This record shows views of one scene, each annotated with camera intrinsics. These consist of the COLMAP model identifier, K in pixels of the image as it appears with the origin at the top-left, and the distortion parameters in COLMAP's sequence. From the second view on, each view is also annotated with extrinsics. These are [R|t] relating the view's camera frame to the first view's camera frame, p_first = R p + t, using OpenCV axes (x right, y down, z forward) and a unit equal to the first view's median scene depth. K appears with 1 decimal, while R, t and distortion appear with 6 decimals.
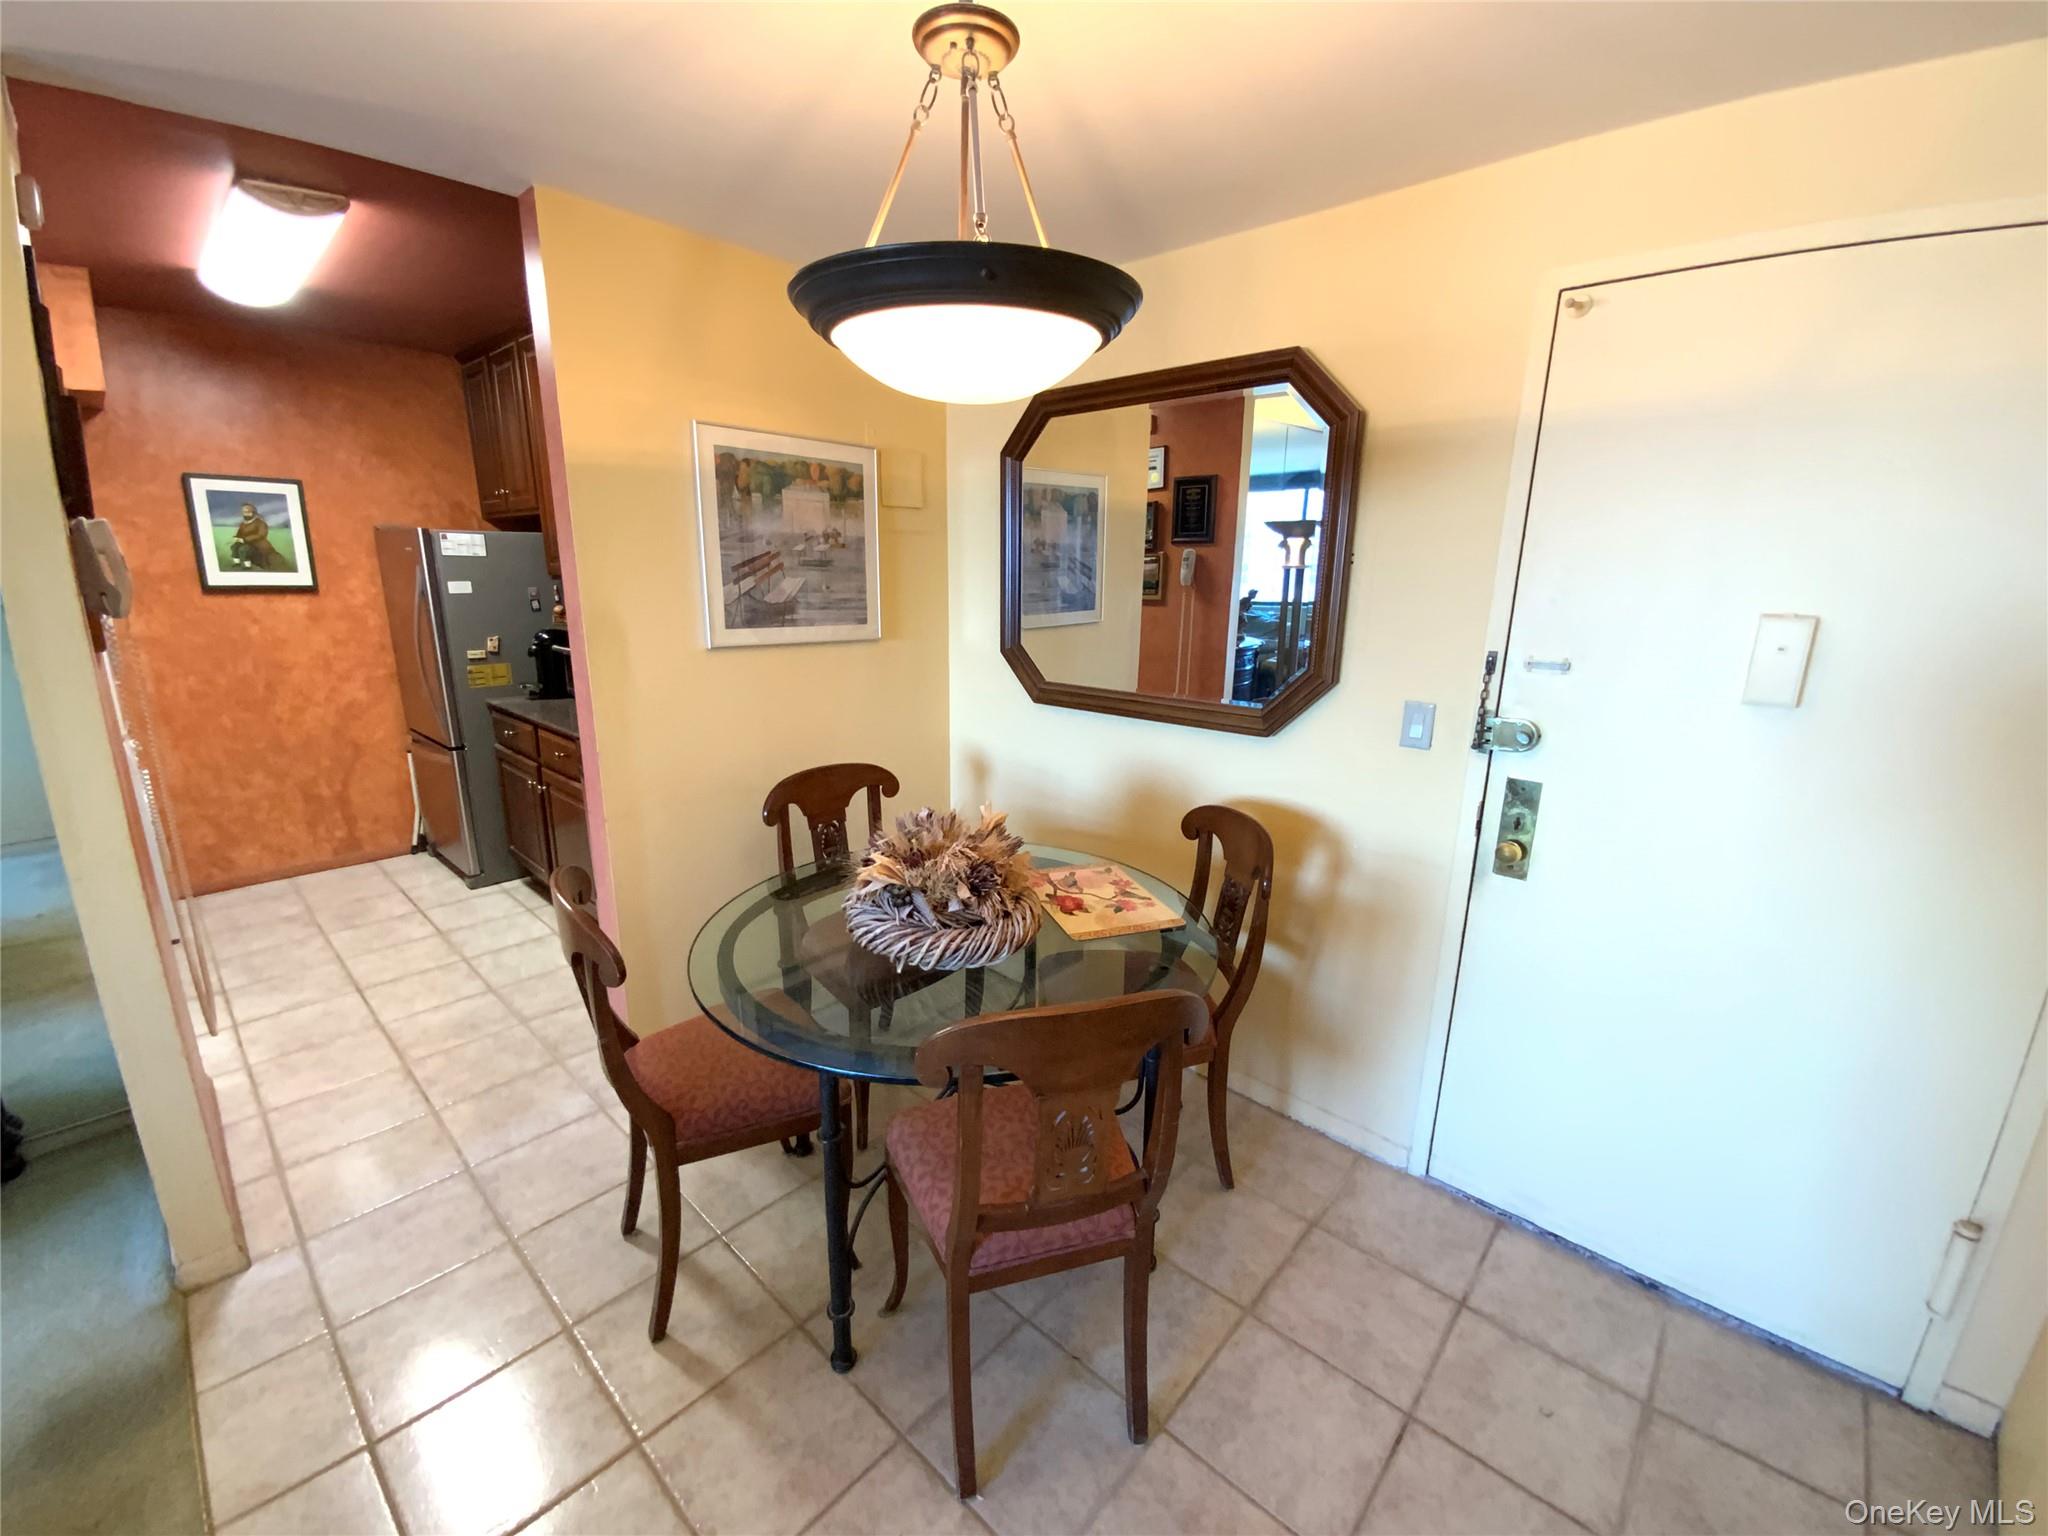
lens RADIAL K [[828.5, 0, 1024.0], [0, 828.5, 768.0], [0, 0, 1]] dist [0.033675, -0.022779]
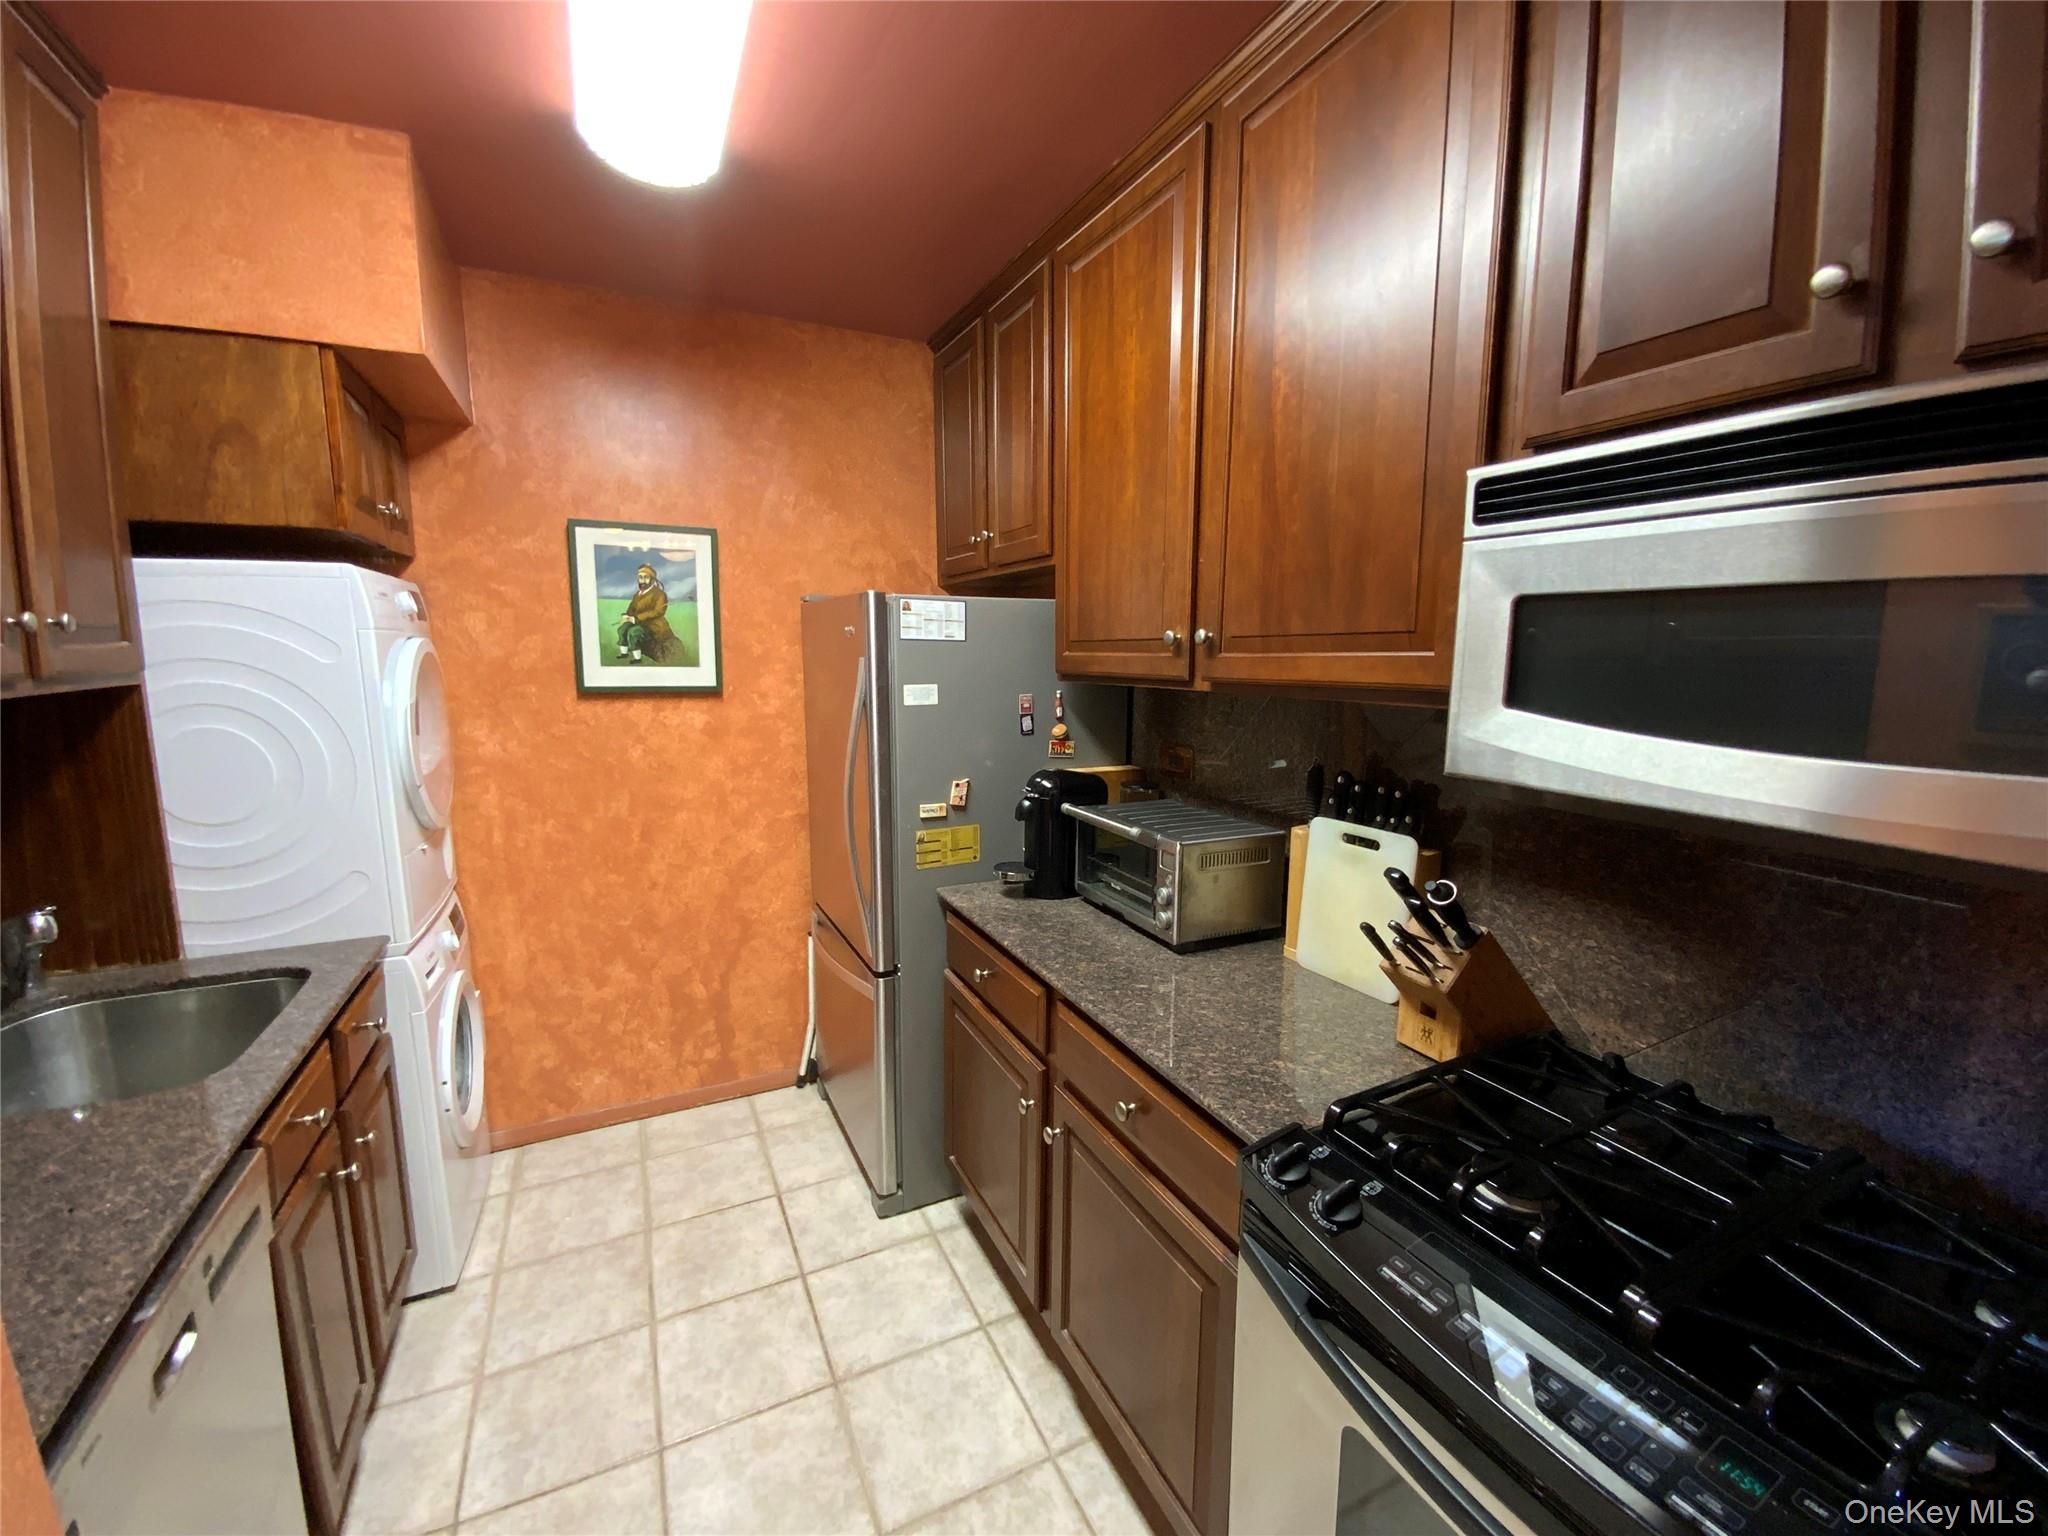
lens RADIAL K [[828.5, 0, 1024.0], [0, 828.5, 768.0], [0, 0, 1]] dist [0.033675, -0.022779]
pose [[0.932461, 0.044603, -0.358507, -0.382613], [-0.077626, 0.993907, -0.078247, -0.120871], [0.352832, 0.100791, 0.930242, 0.481079]]
